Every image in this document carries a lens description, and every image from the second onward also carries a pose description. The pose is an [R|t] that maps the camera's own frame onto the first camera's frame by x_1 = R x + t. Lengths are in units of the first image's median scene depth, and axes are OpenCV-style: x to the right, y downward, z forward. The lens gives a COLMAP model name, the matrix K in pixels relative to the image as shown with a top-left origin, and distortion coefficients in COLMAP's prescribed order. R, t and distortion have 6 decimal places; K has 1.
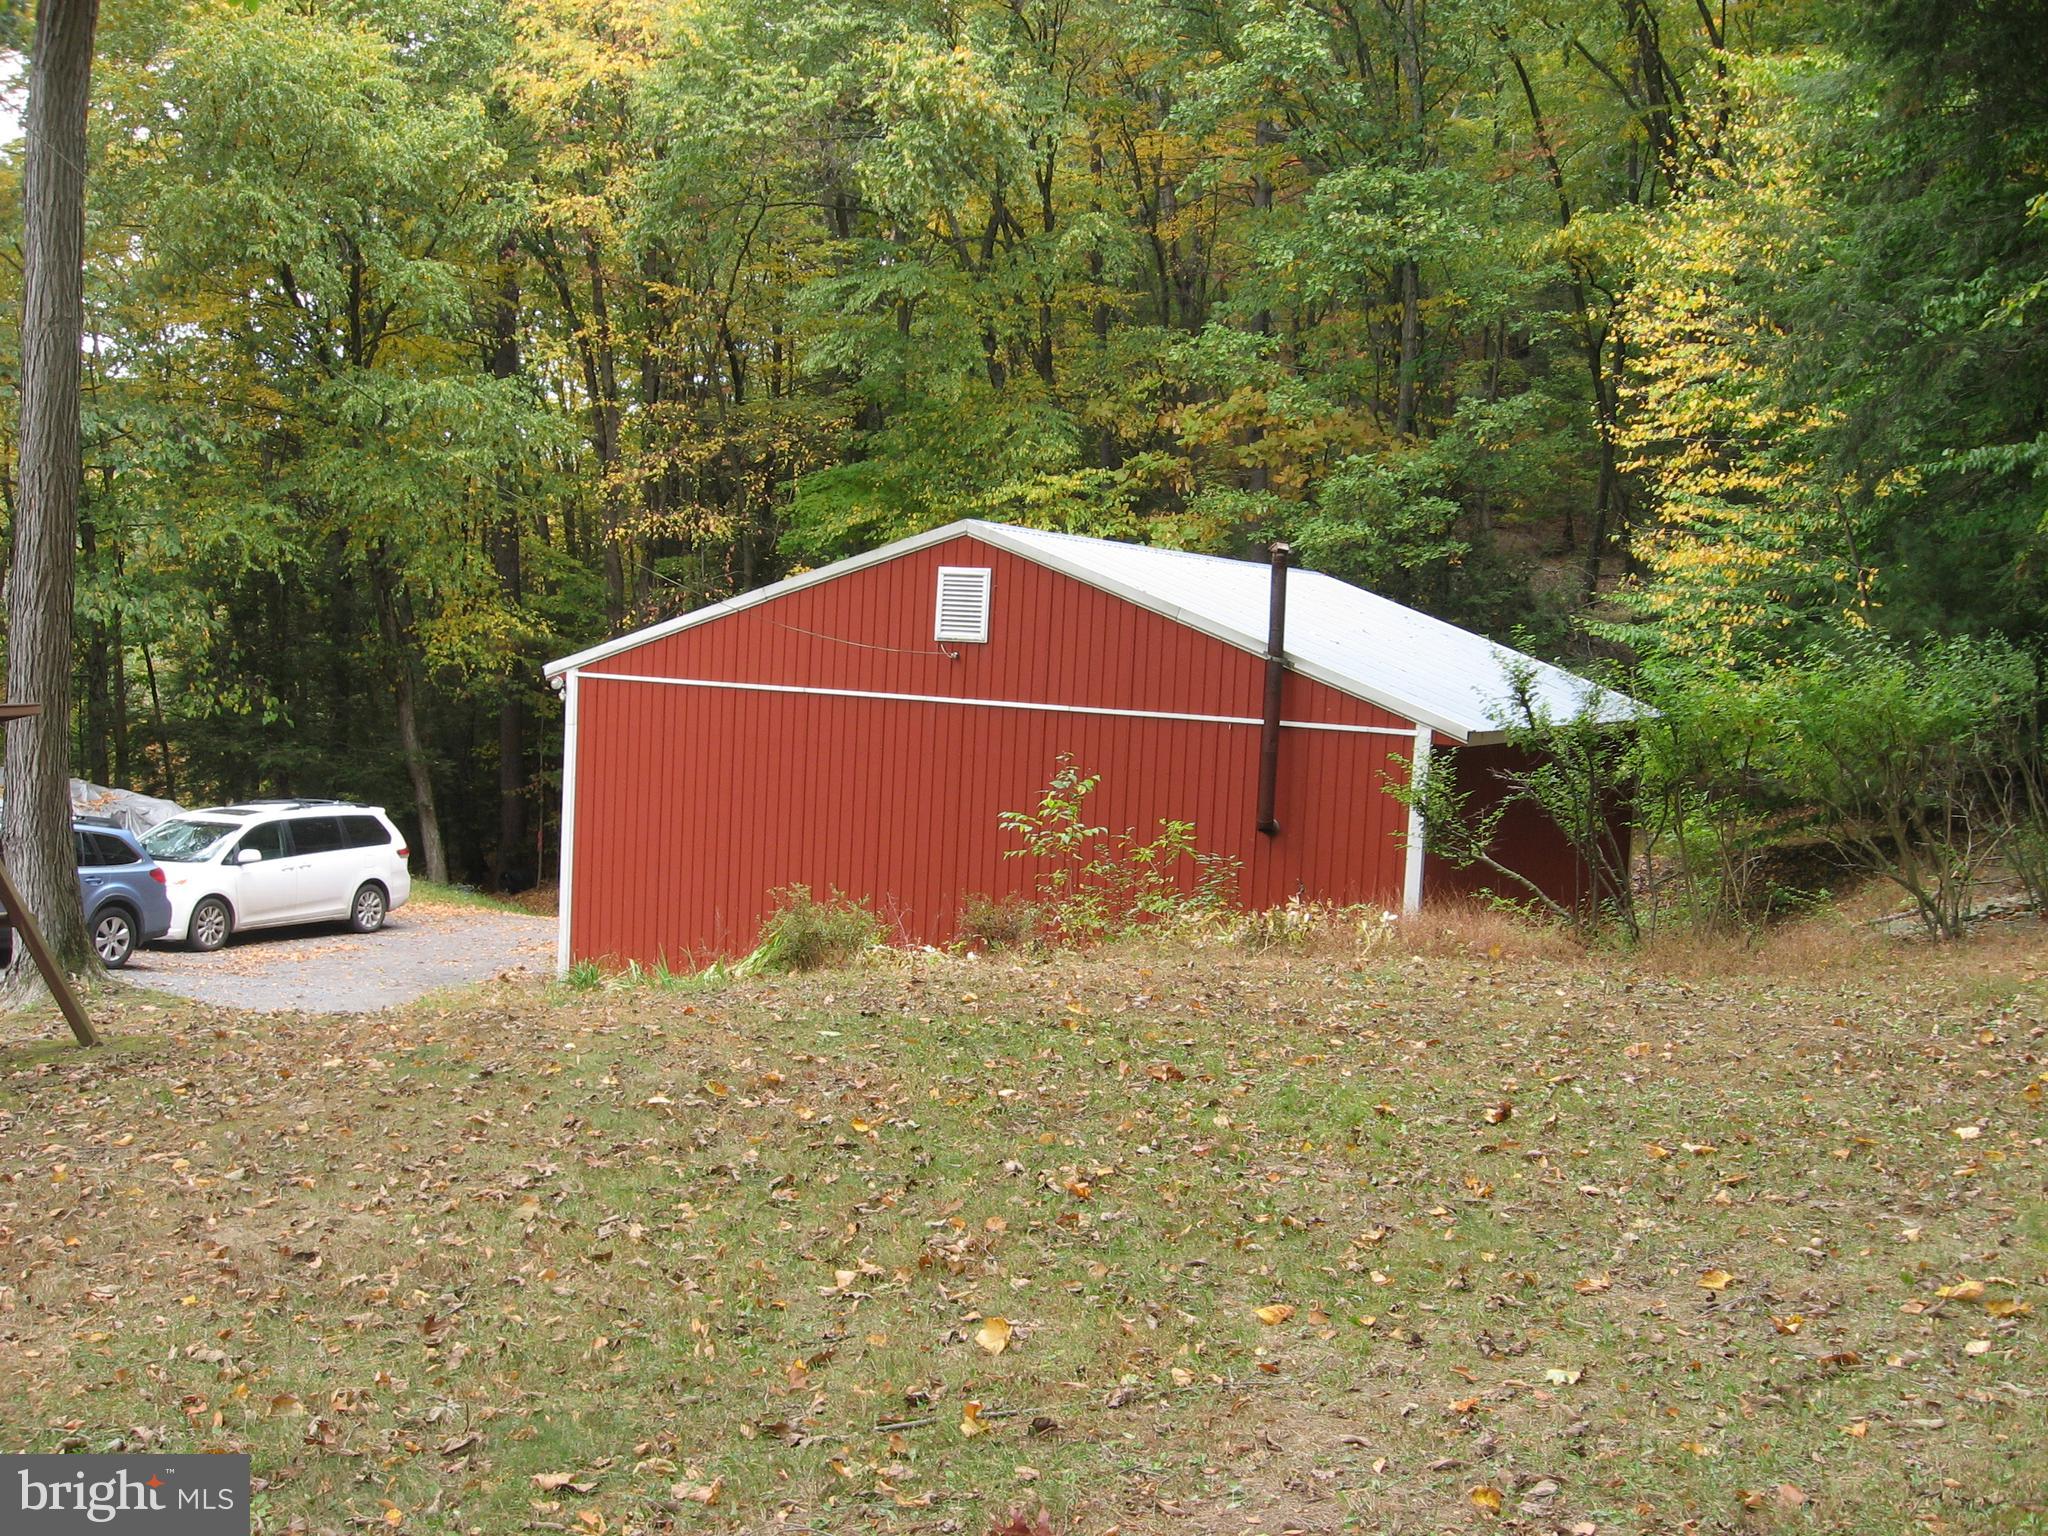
lens RADIAL K [[2142.9, 0, 1024.0], [0, 2142.9, 768.0], [0, 0, 1]] dist [-0.146220, 0.104645]
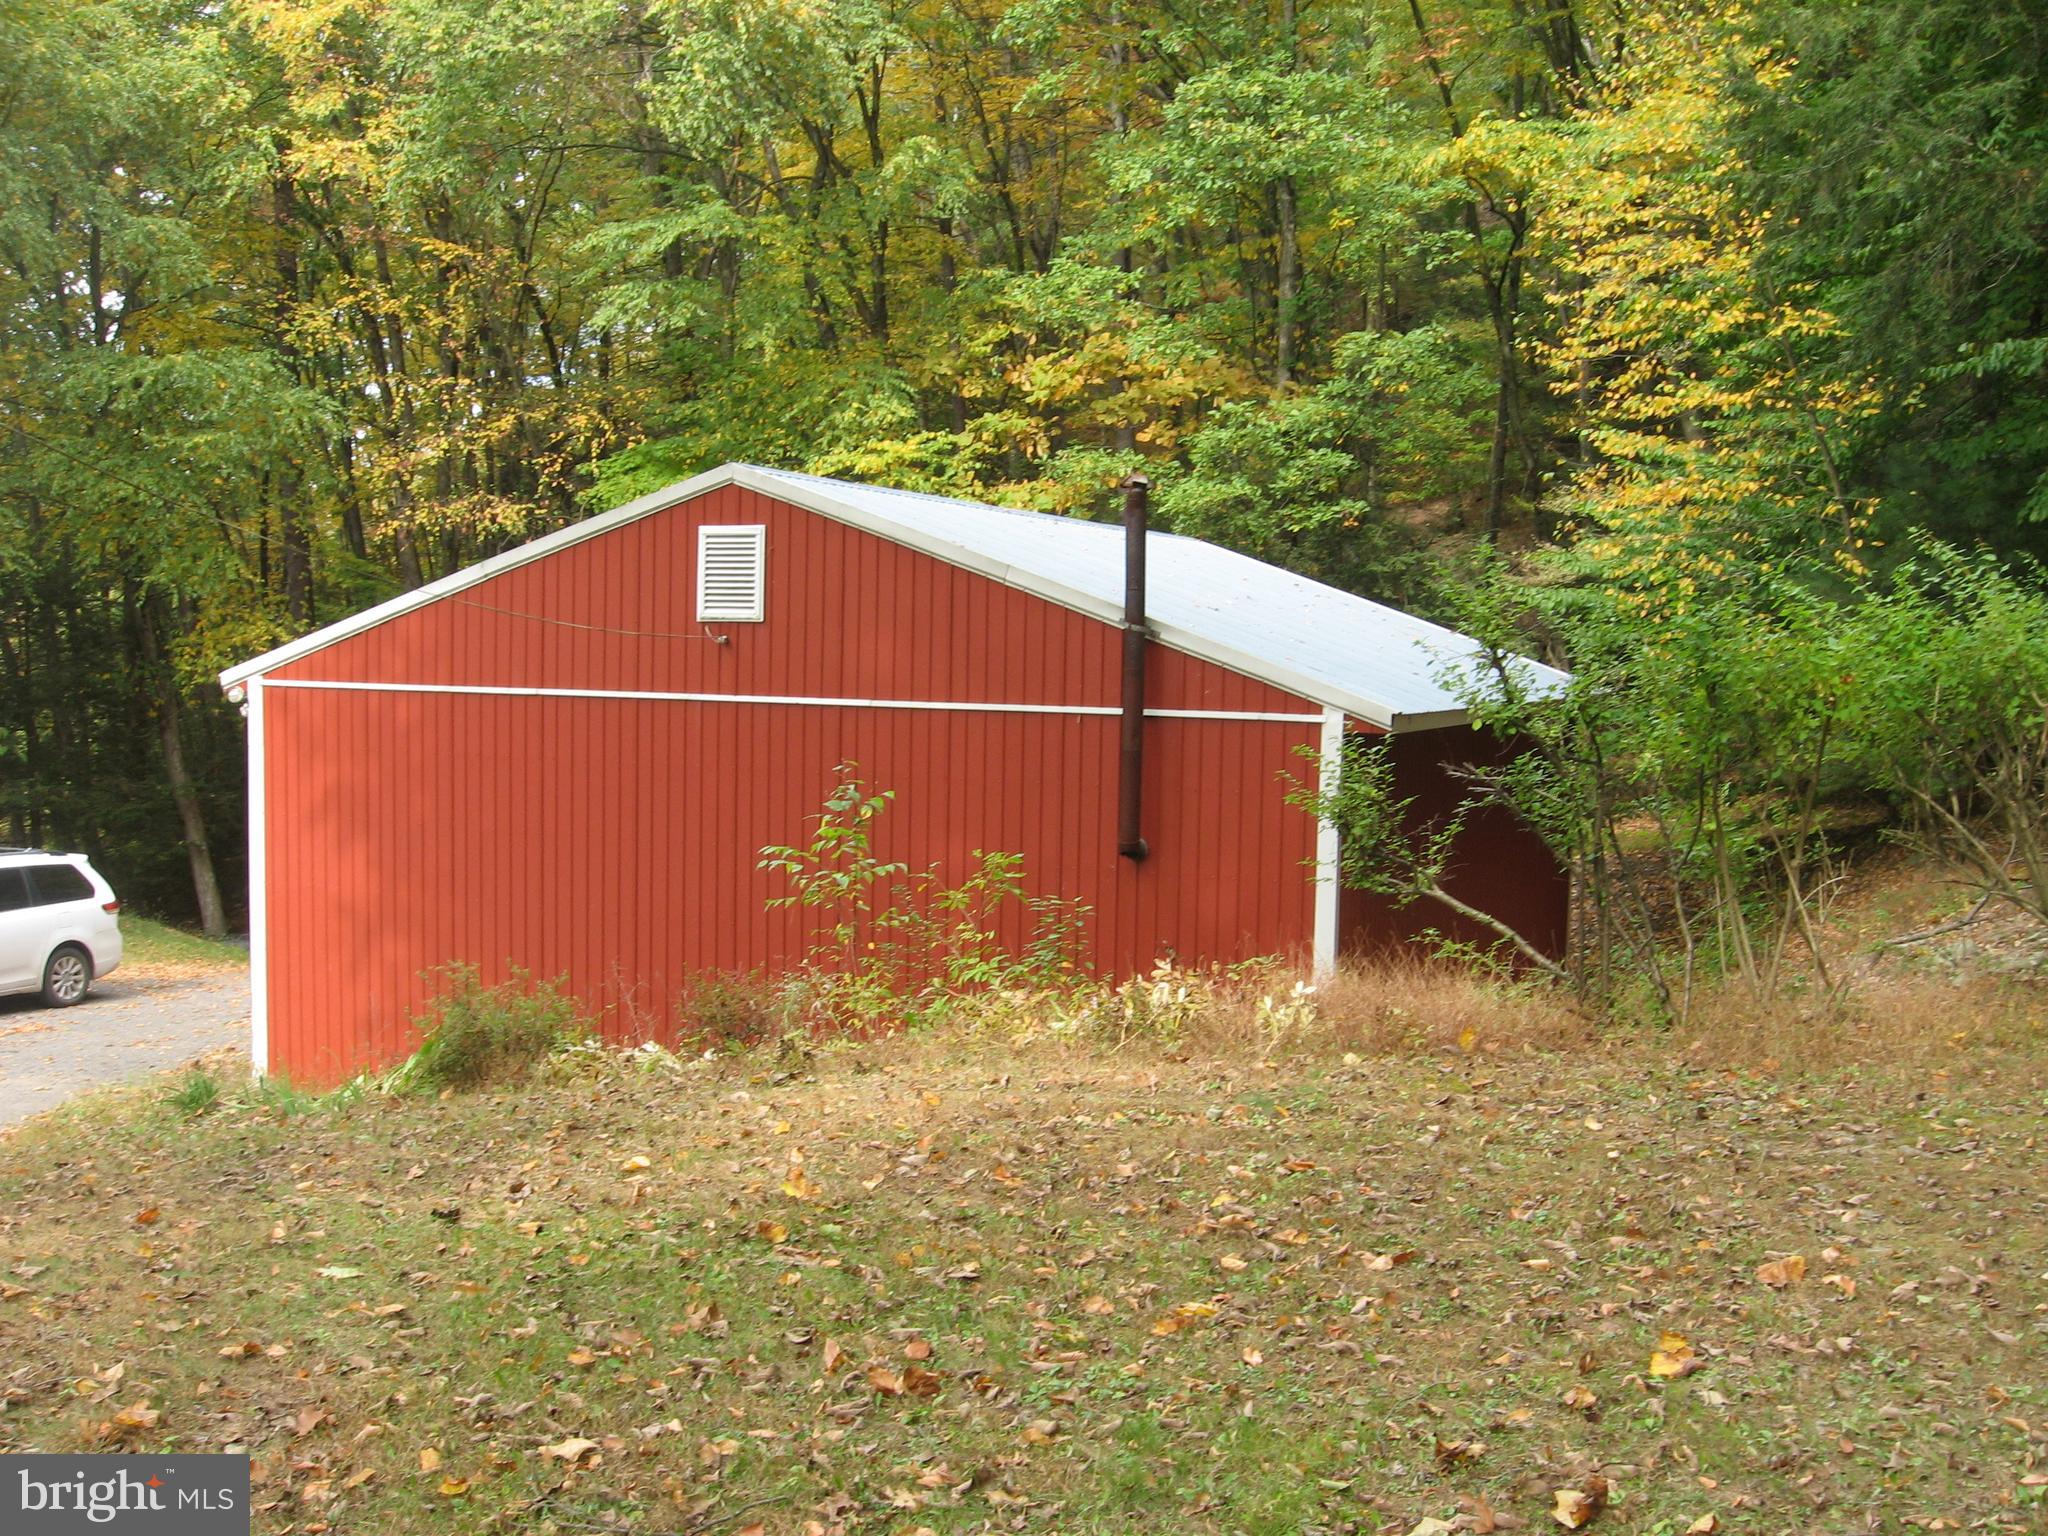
lens RADIAL K [[2142.9, 0, 1024.0], [0, 2142.9, 768.0], [0, 0, 1]] dist [-0.146220, 0.104645]
pose [[0.998022, -0.034688, 0.052426, 0.023011], [0.034840, 0.999391, -0.001988, -0.000668], [-0.052325, 0.003811, 0.998623, 0.152186]]
